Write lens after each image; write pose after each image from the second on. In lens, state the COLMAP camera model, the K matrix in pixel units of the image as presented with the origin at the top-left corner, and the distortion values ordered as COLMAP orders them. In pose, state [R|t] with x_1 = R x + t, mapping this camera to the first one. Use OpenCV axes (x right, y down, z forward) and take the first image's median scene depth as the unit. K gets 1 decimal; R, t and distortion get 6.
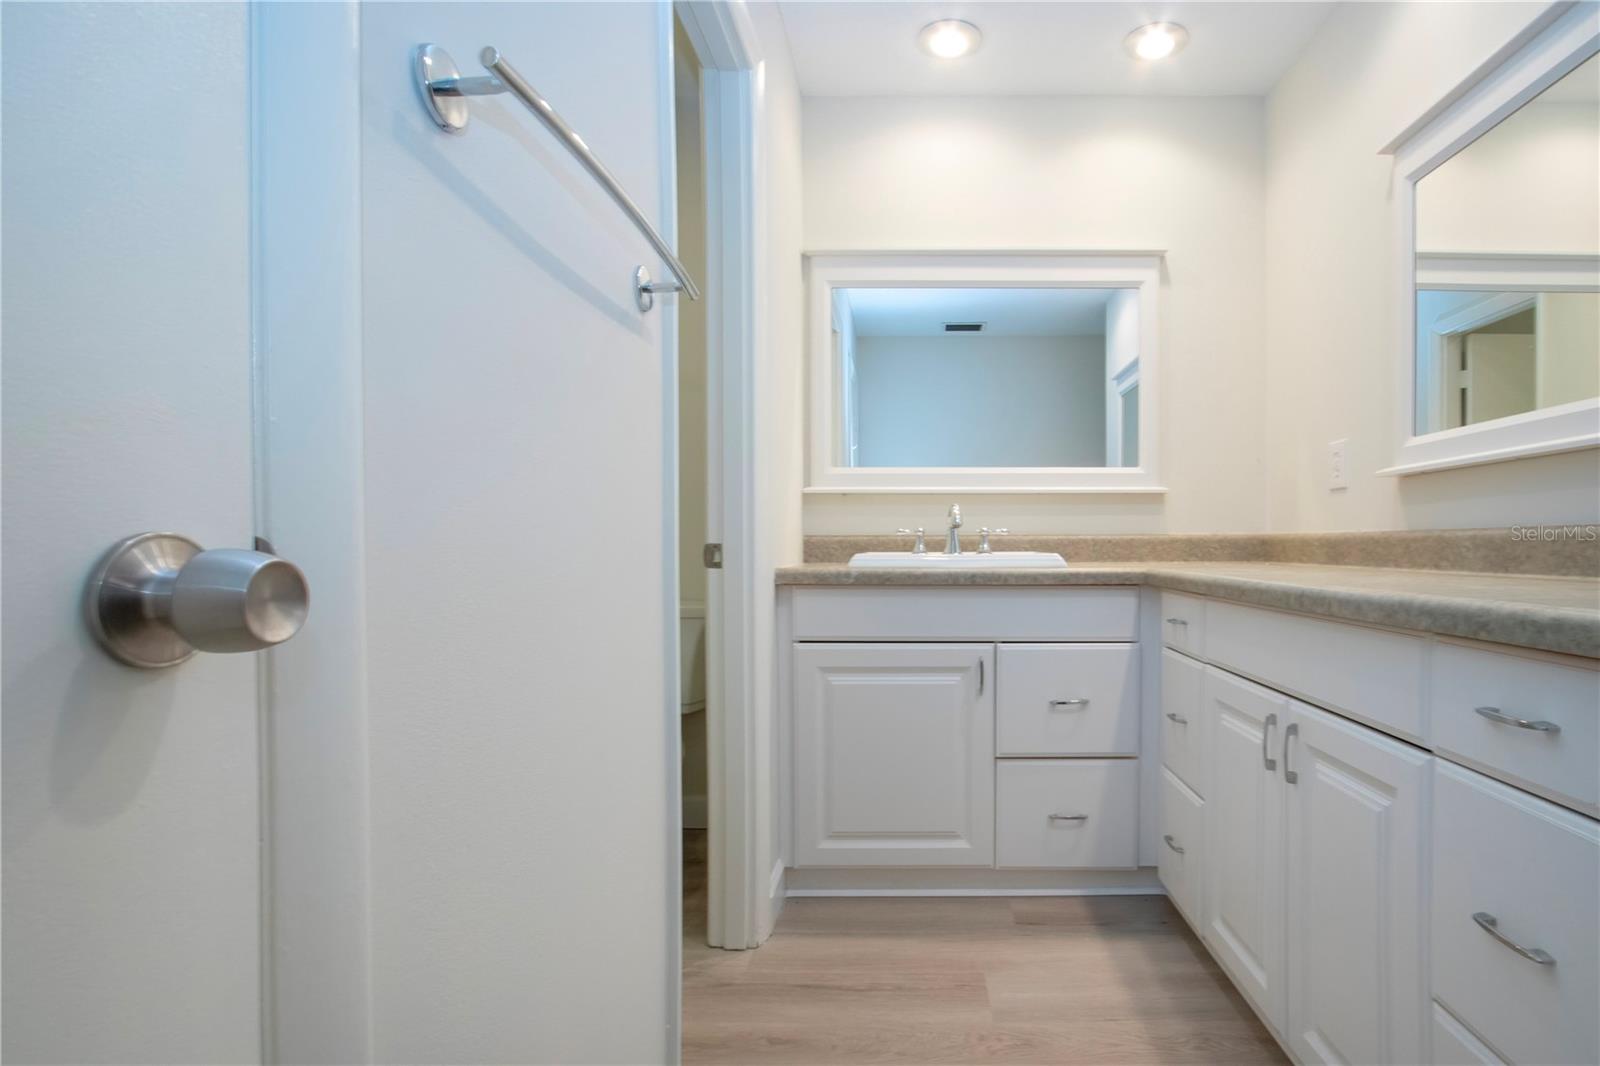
lens RADIAL K [[829.1, 0, 812.8], [0, 829.1, 505.0], [0, 0, 1]] dist [-0.022438, 0.001429]
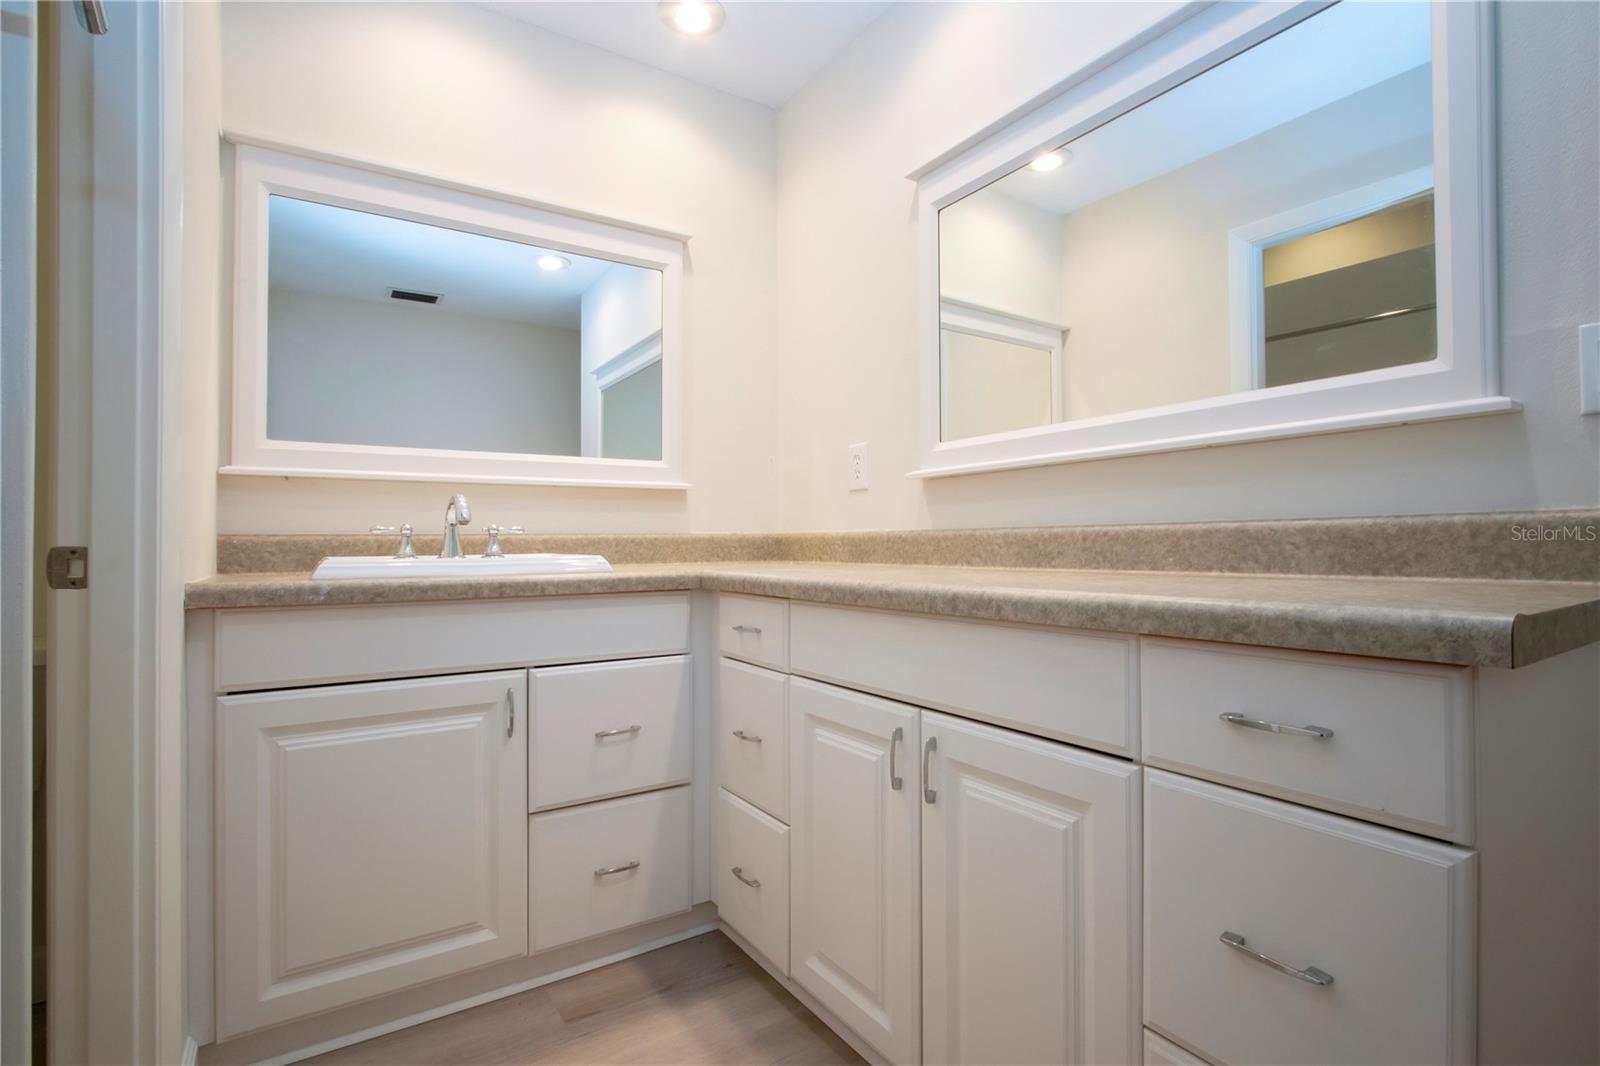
lens RADIAL K [[829.1, 0, 812.8], [0, 829.1, 505.0], [0, 0, 1]] dist [-0.022438, 0.001429]
pose [[0.788810, 0.022198, 0.614236, -0.057128], [-0.021797, 0.999729, -0.008138, 0.009837], [-0.614250, -0.006969, 0.789081, 0.213240]]
